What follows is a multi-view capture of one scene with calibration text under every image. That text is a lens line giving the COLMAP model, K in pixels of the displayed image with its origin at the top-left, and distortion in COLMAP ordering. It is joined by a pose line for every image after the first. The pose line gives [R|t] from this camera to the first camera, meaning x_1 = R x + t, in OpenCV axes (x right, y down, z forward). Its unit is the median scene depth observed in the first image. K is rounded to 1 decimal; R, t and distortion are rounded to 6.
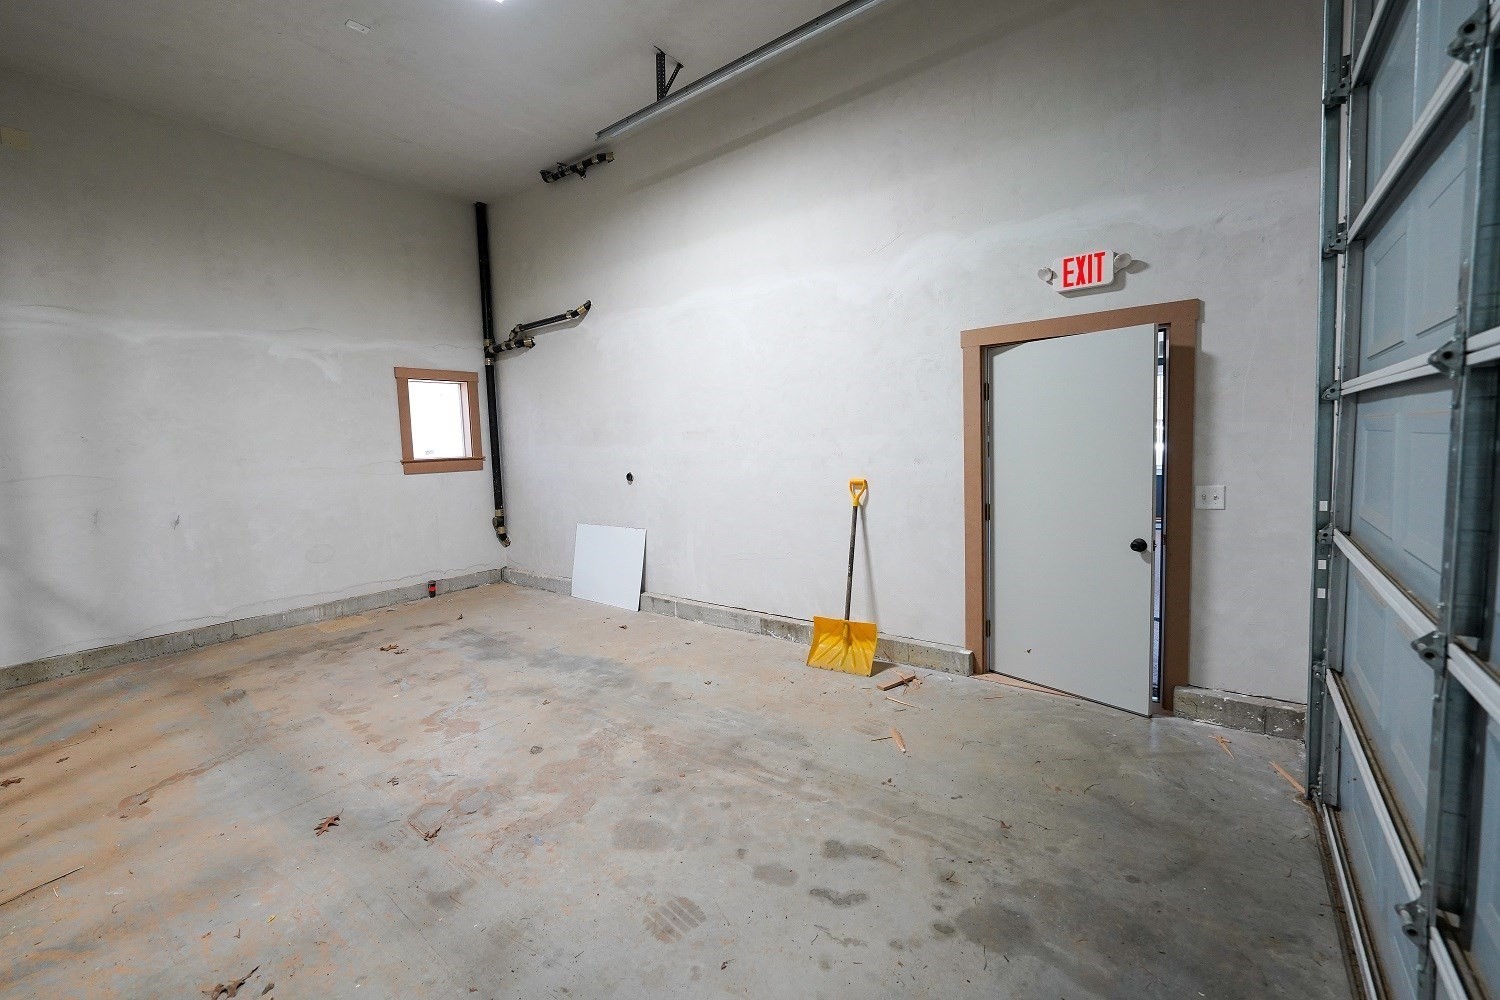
lens RADIAL K [[606.6, 0, 749.5], [0, 606.6, 494.7], [0, 0, 1]] dist [-0.012198, 0.000993]
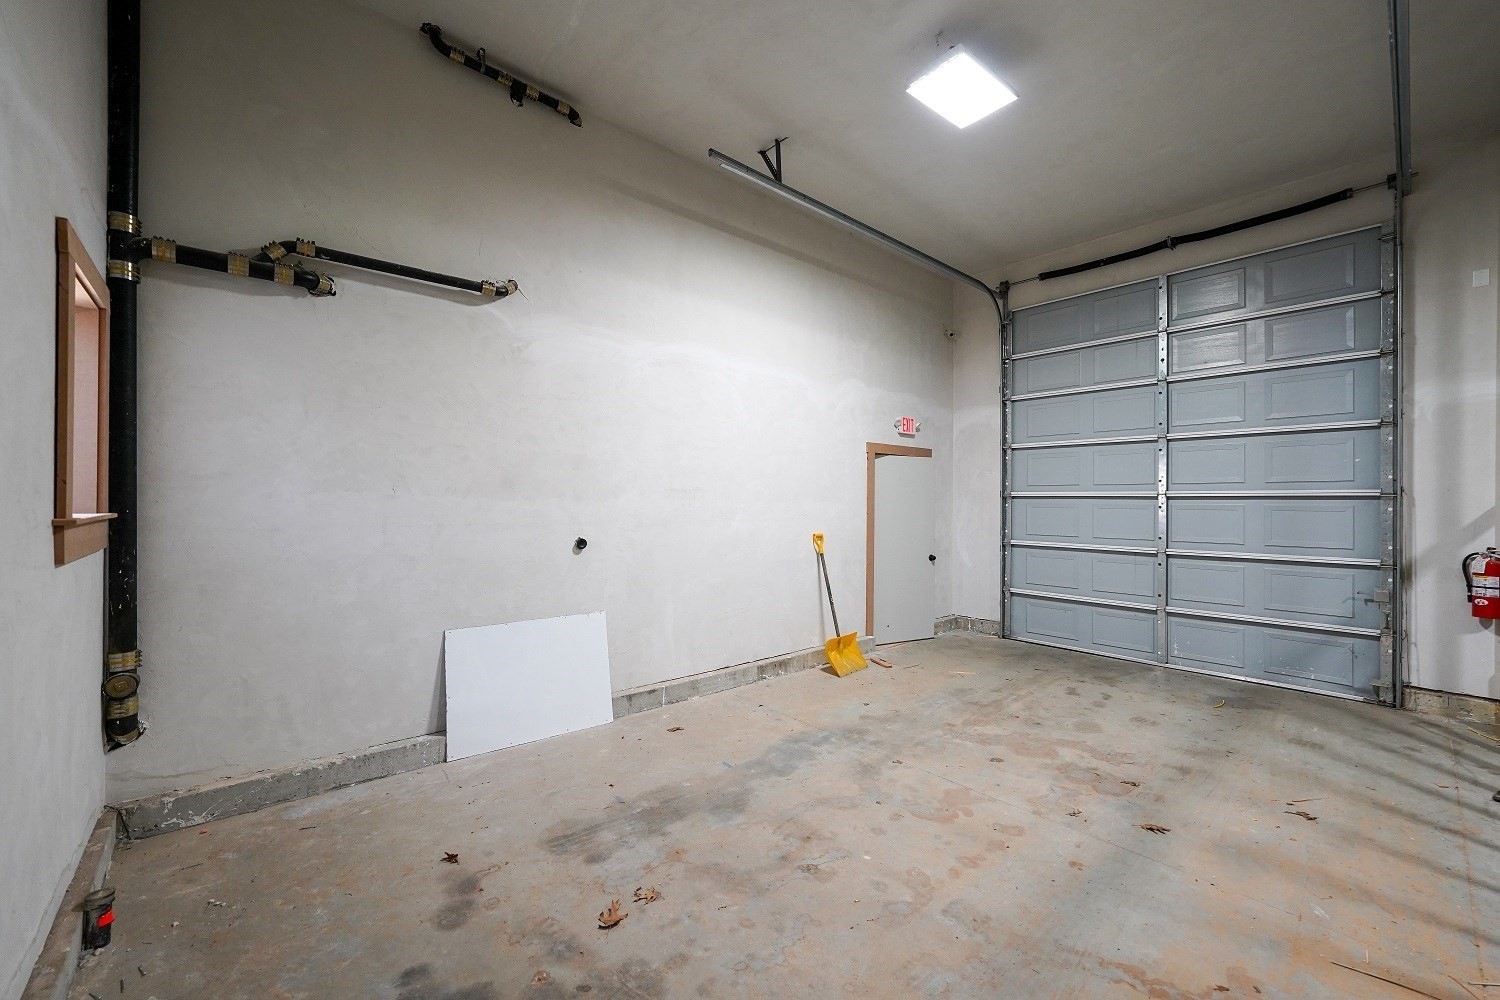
lens RADIAL K [[606.6, 0, 750.9], [0, 606.6, 501.7], [0, 0, 1]] dist [-0.012198, 0.000993]
pose [[0.193149, 0.034084, 0.980577, -1.312617], [0.069720, 0.996393, -0.048367, -0.045036], [-0.978689, 0.077707, 0.190076, 0.979163]]
